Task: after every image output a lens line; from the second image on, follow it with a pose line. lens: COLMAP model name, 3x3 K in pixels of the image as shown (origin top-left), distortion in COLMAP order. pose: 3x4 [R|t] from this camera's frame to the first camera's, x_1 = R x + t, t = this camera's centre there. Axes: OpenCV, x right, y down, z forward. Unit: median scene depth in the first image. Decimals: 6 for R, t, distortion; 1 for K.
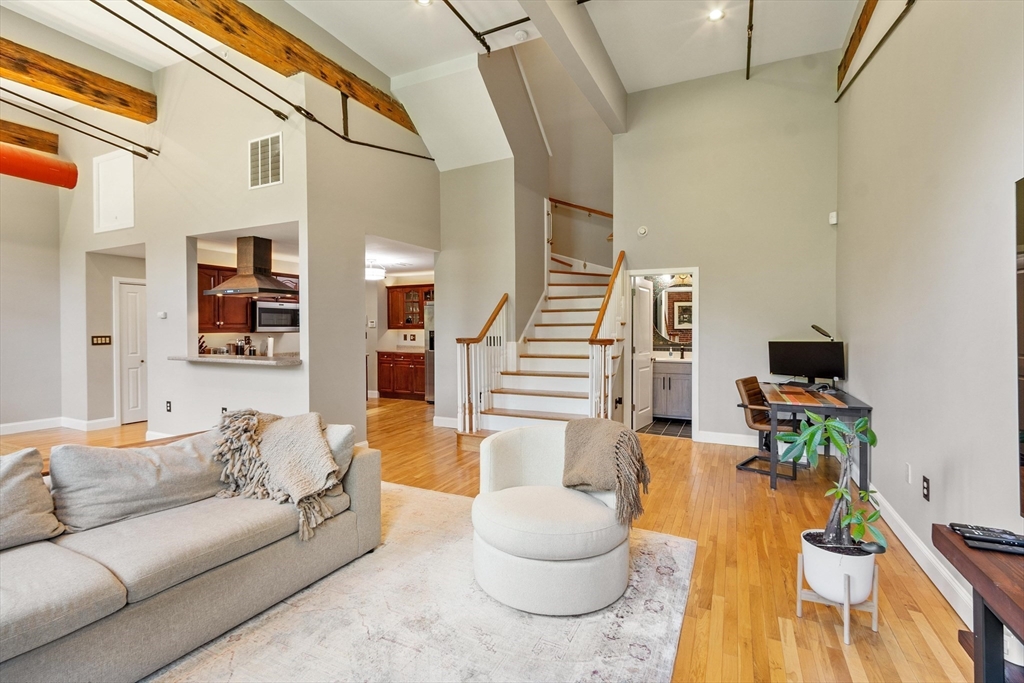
lens RADIAL K [[448.8, 0, 509.4], [0, 448.8, 335.8], [0, 0, 1]] dist [-0.004083, 0.001501]
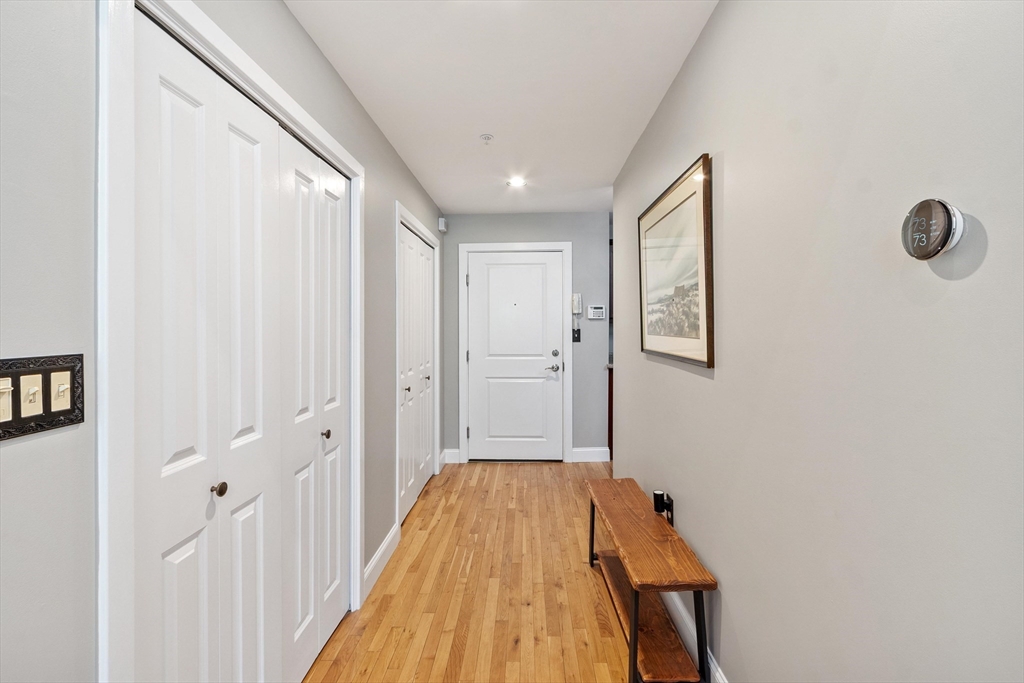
lens RADIAL K [[448.8, 0, 512.1], [0, 448.8, 331.1], [0, 0, 1]] dist [-0.004083, 0.001501]
pose [[0.916423, -0.008938, 0.400111, -0.826568], [0.012782, 0.999894, -0.006940, -0.004524], [-0.400007, 0.011474, 0.916440, 0.828634]]
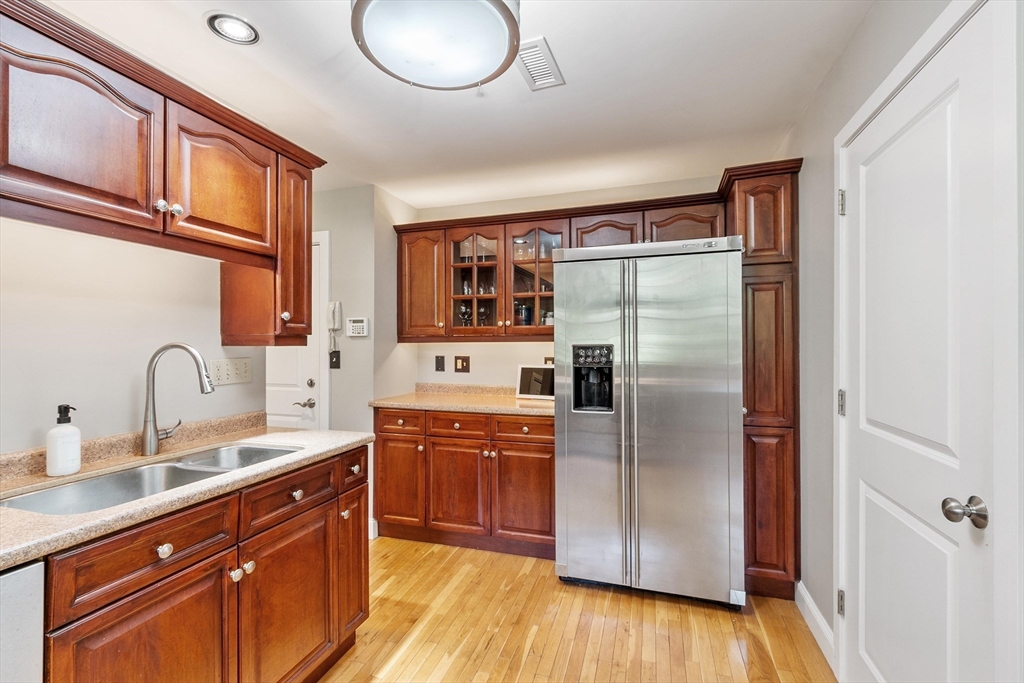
lens RADIAL K [[448.8, 0, 506.8], [0, 448.8, 345.1], [0, 0, 1]] dist [-0.004083, 0.001501]
pose [[0.991389, -0.002713, 0.130922, -0.332920], [0.005243, 0.999806, -0.018984, -0.006979], [-0.130845, 0.019507, 0.991211, 0.901306]]
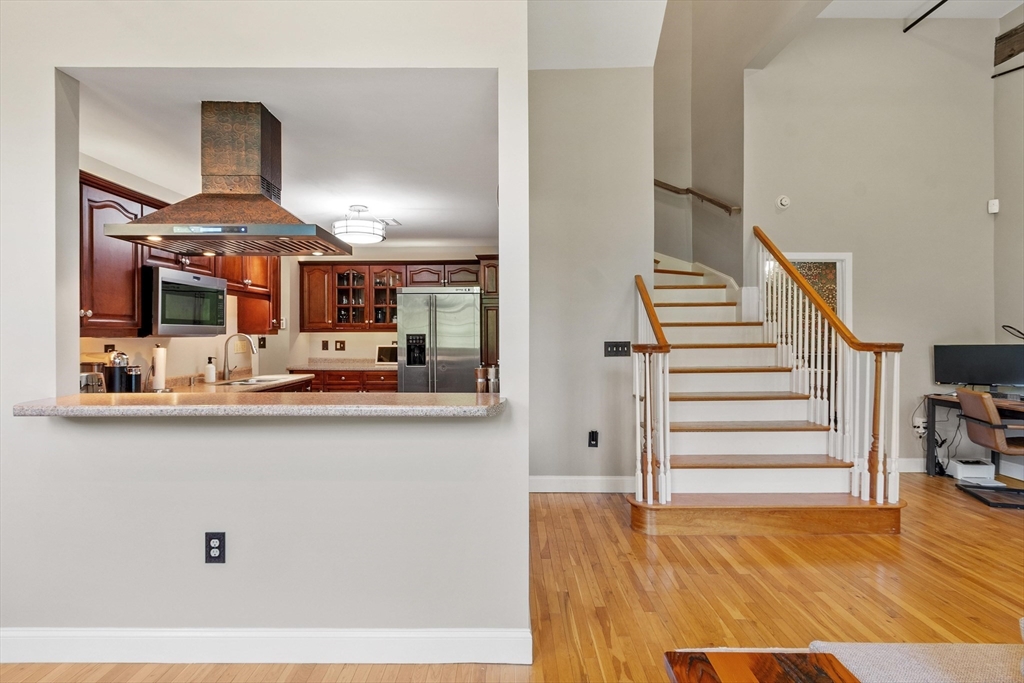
lens RADIAL K [[513.5, 0, 503.9], [0, 513.5, 337.6], [0, 0, 1]] dist [-0.012882, -0.000324]
pose [[0.906721, -0.004181, 0.421710, -0.452184], [0.007658, 0.999949, -0.006552, -0.000834], [-0.421661, 0.009170, 0.906707, 0.381149]]
